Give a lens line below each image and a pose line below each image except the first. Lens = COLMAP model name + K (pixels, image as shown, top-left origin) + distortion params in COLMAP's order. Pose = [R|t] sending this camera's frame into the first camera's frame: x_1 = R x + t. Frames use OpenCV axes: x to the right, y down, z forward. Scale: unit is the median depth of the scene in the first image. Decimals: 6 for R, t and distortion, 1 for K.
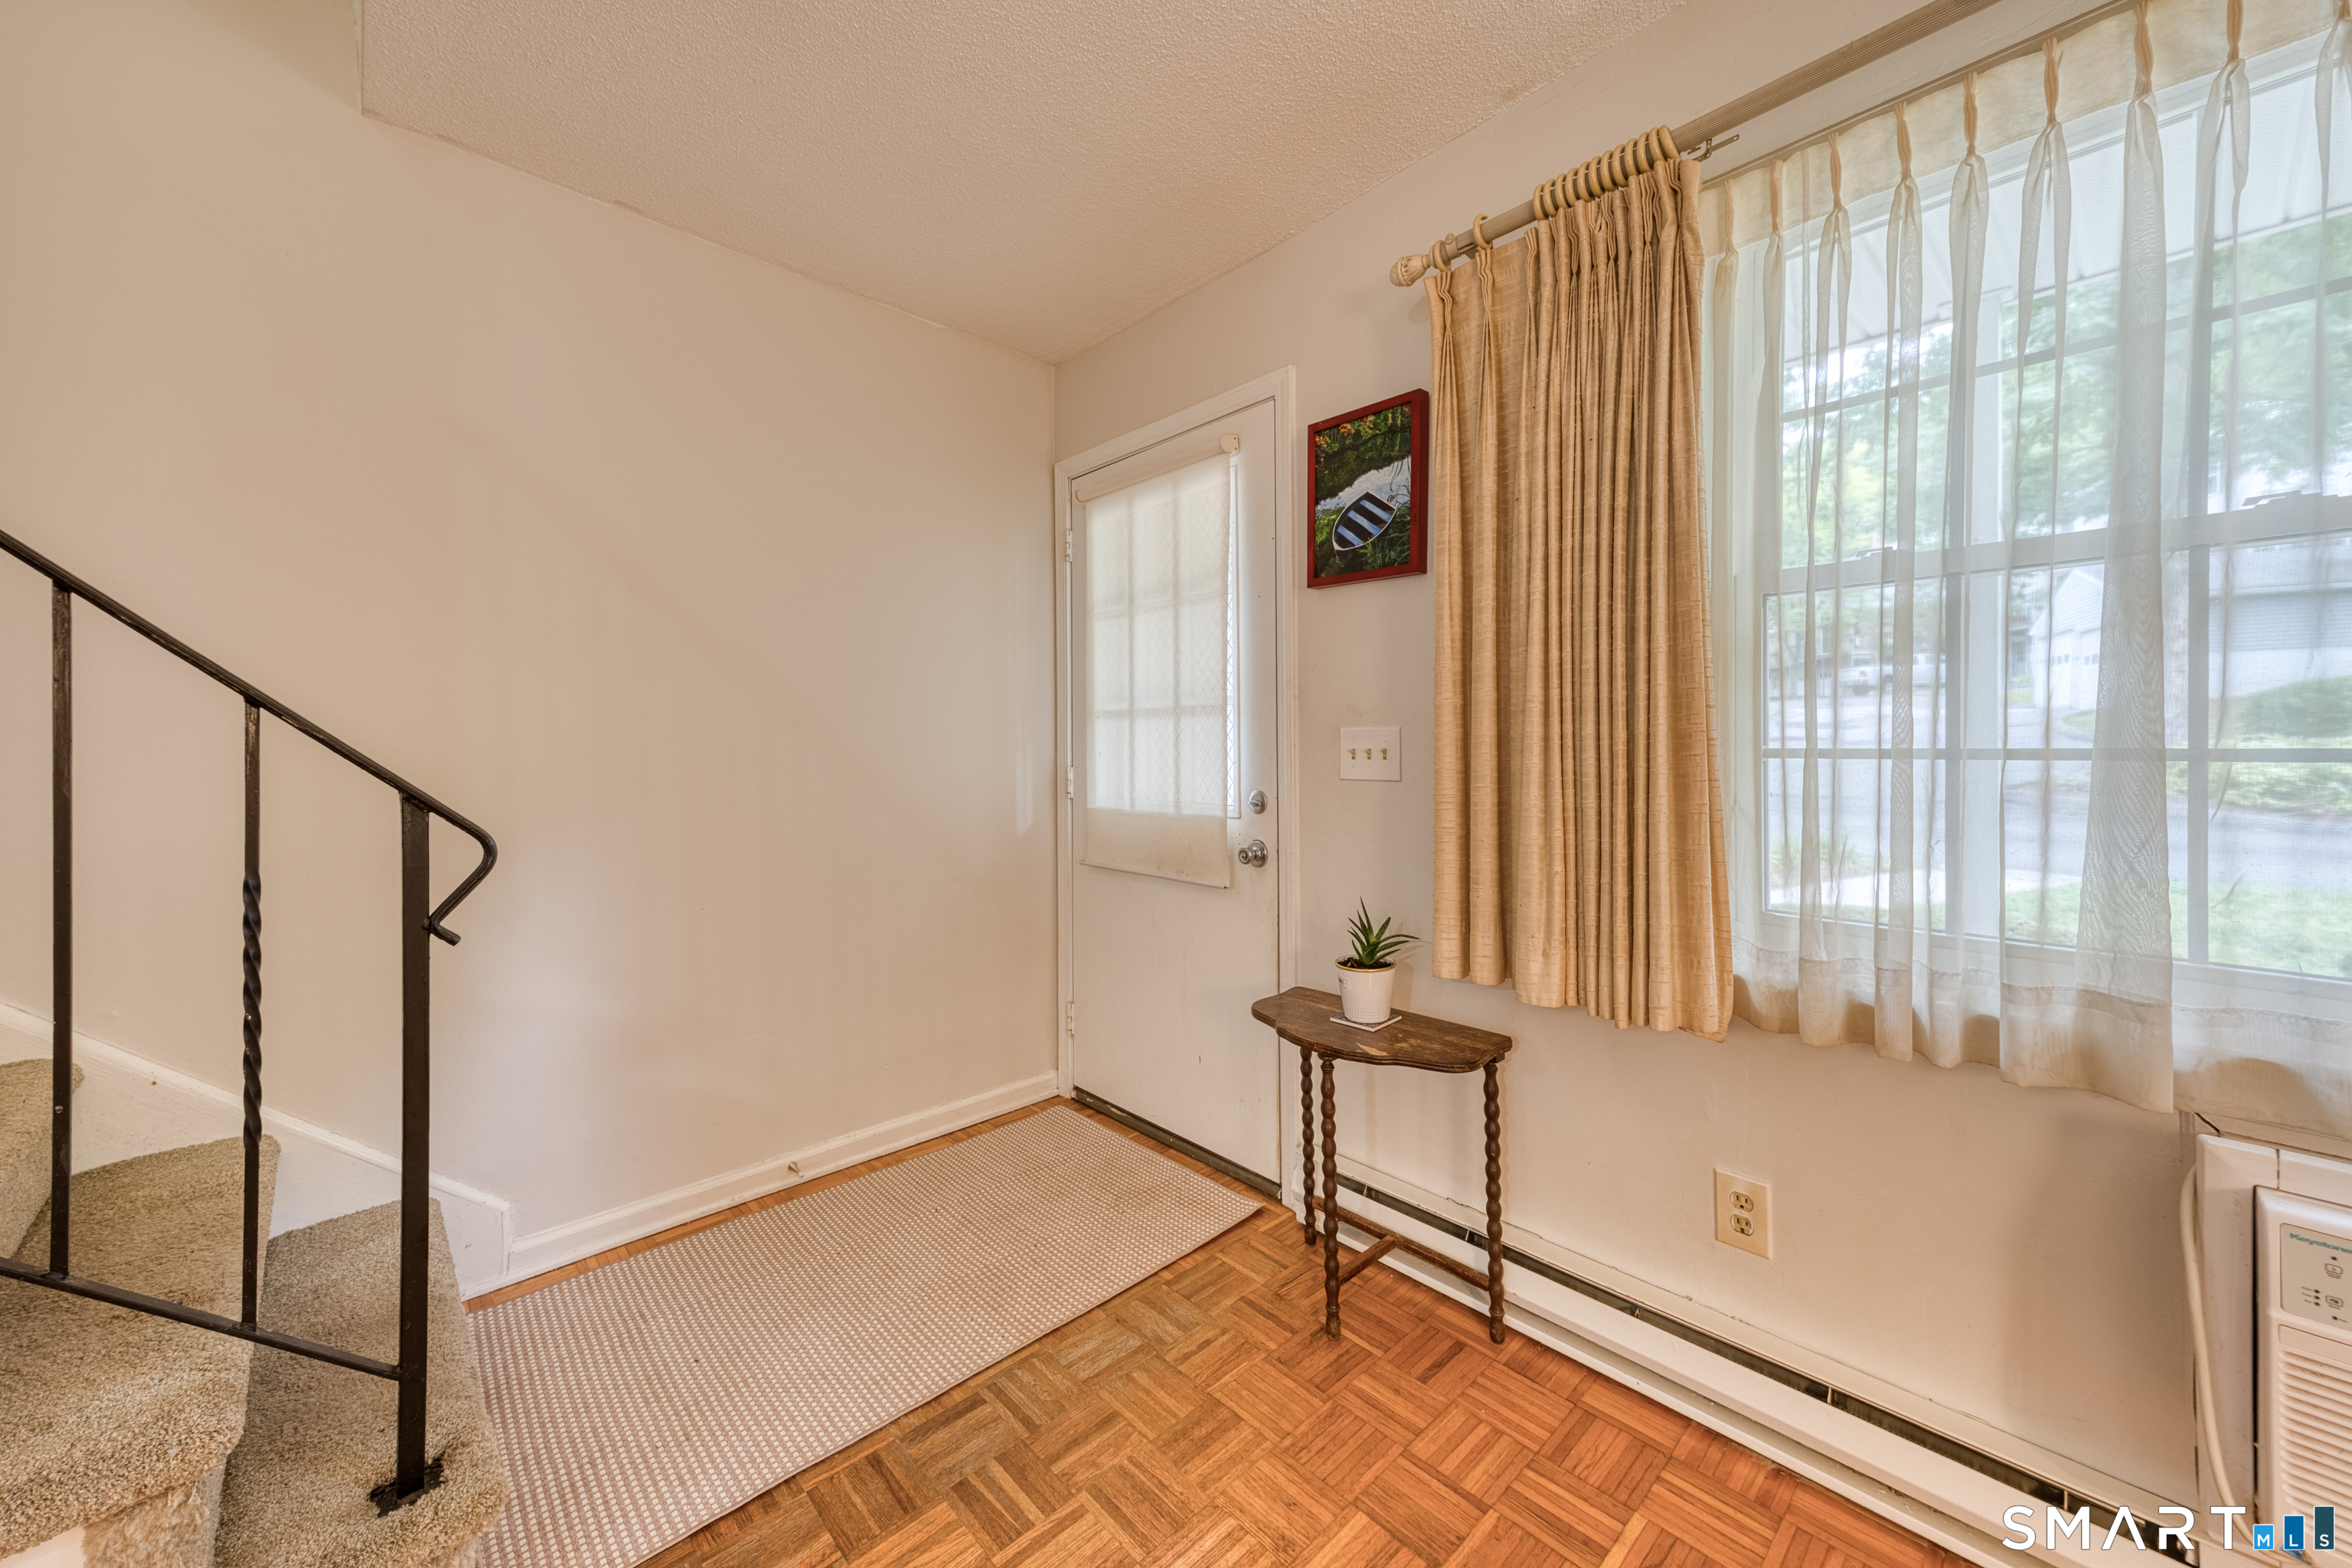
lens RADIAL K [[874.6, 0, 1172.8], [0, 874.6, 757.2], [0, 0, 1]] dist [-0.000287, -0.000003]
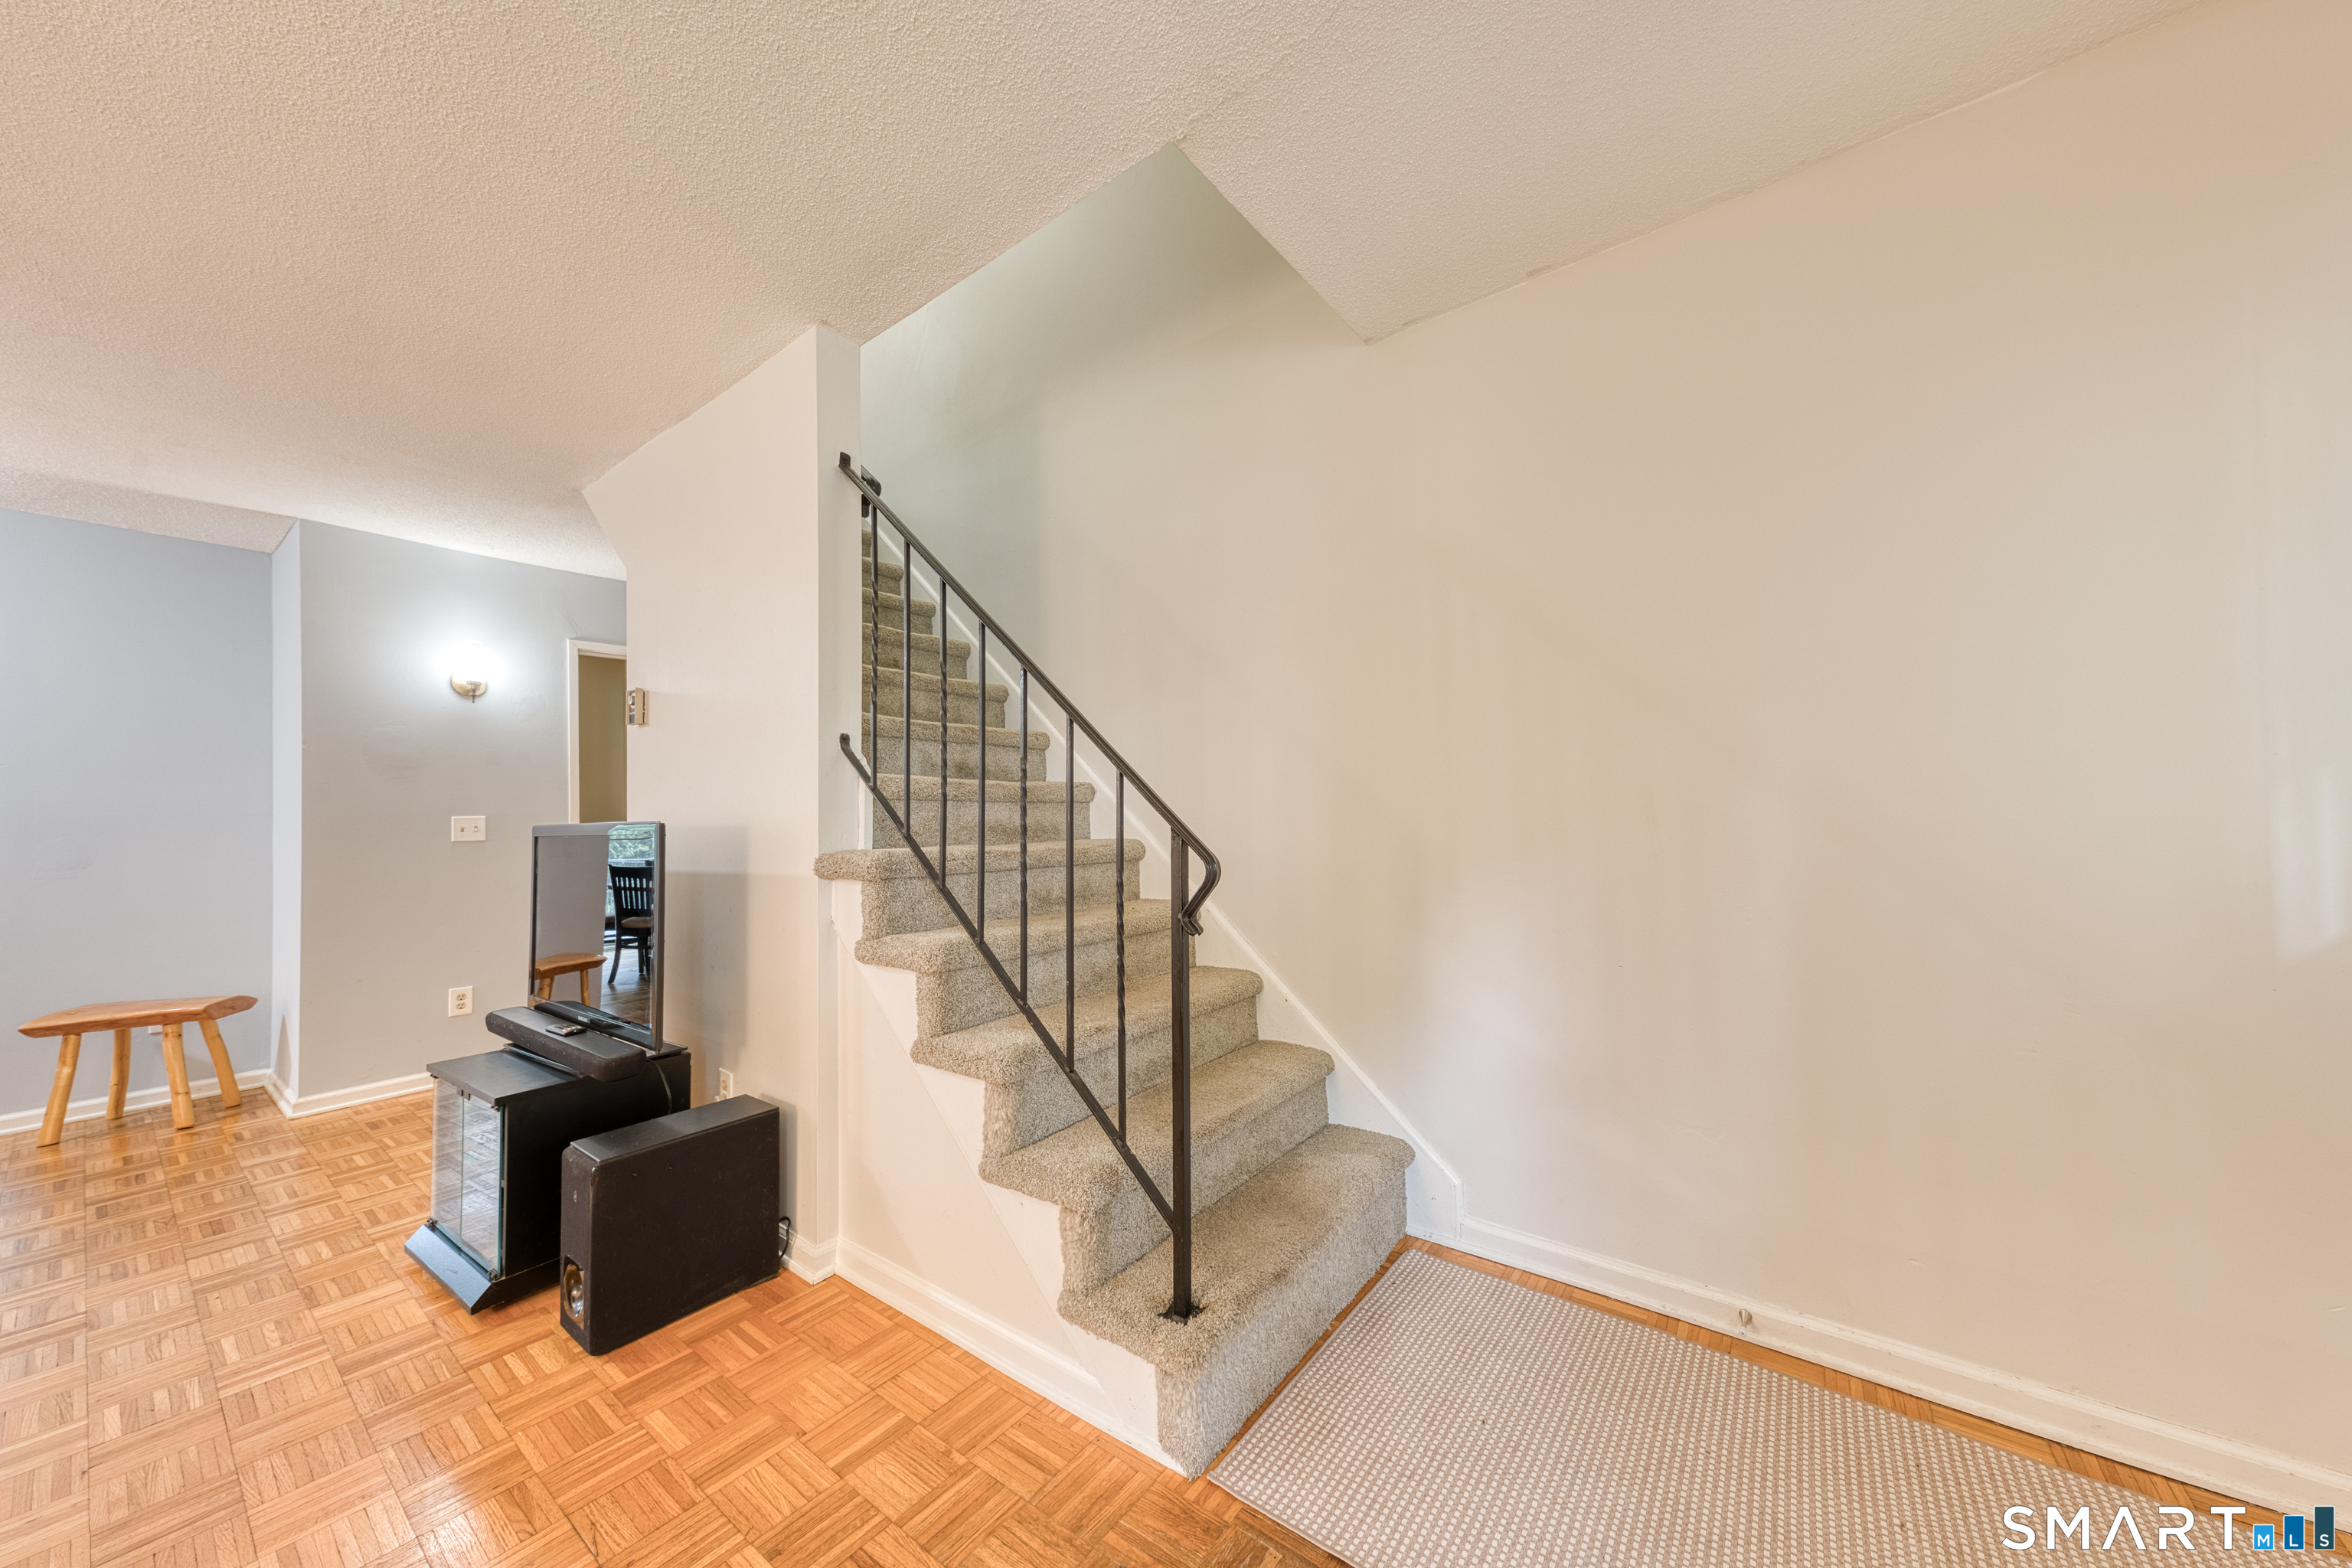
lens RADIAL K [[793.0, 0, 1172.4], [0, 793.0, 776.1], [0, 0, 1]] dist [0.001027, 0.000044]
pose [[0.160677, -0.035398, -0.986372, 0.219888], [0.002187, 0.999367, -0.035508, 0.003023], [0.987005, 0.003549, 0.160652, 0.387489]]
